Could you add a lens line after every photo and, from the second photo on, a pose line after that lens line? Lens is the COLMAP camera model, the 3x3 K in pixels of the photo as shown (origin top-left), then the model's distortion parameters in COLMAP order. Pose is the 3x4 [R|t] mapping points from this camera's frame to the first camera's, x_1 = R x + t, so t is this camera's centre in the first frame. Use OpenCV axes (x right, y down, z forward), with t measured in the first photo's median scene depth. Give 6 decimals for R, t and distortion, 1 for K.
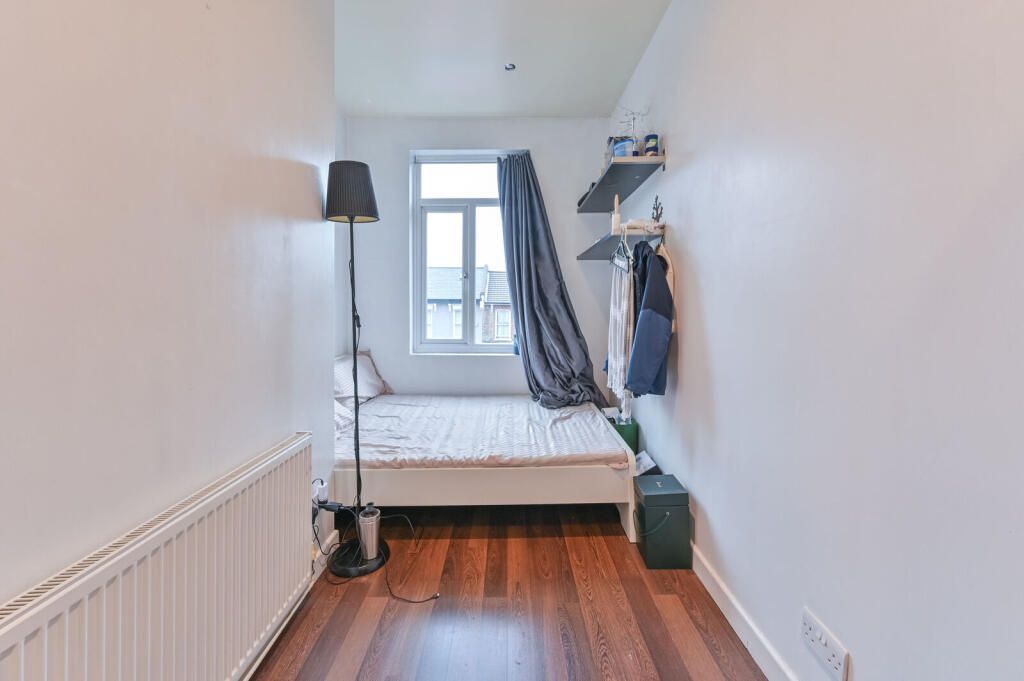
lens RADIAL K [[424.8, 0, 512.3], [0, 424.8, 307.9], [0, 0, 1]] dist [0.000407, 0.000090]
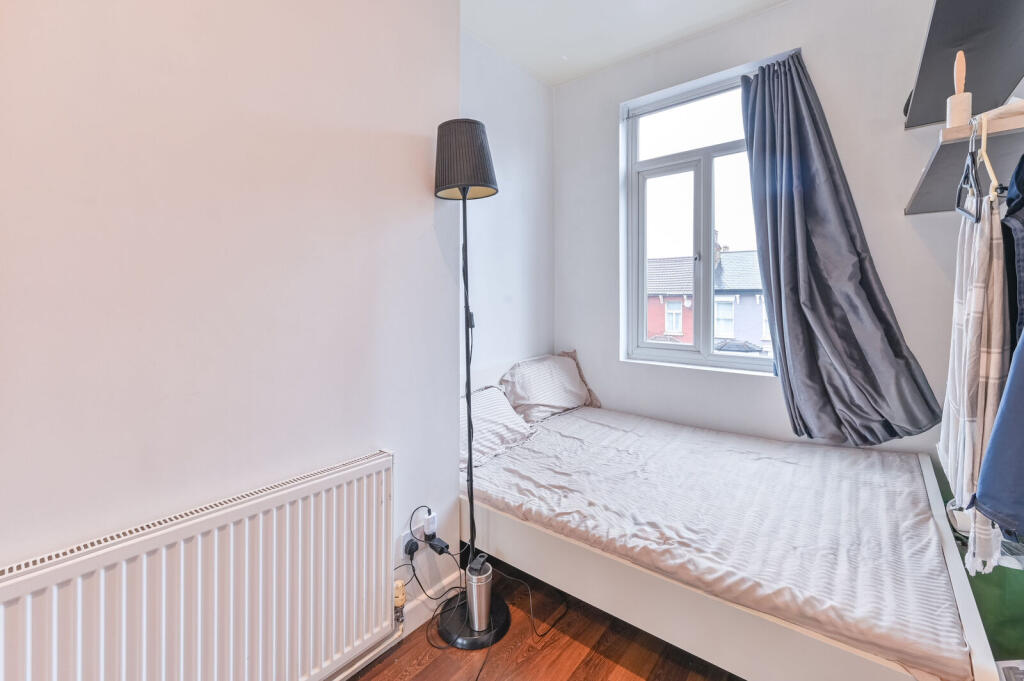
lens RADIAL K [[434.3, 0, 511.7], [0, 434.3, 296.5], [0, 0, 1]] dist [-0.001188, 0.000164]
pose [[0.764050, -0.003505, -0.645148, 0.135830], [-0.001142, 0.999976, -0.006786, -0.004582], [0.645156, 0.005922, 0.764028, 0.264899]]
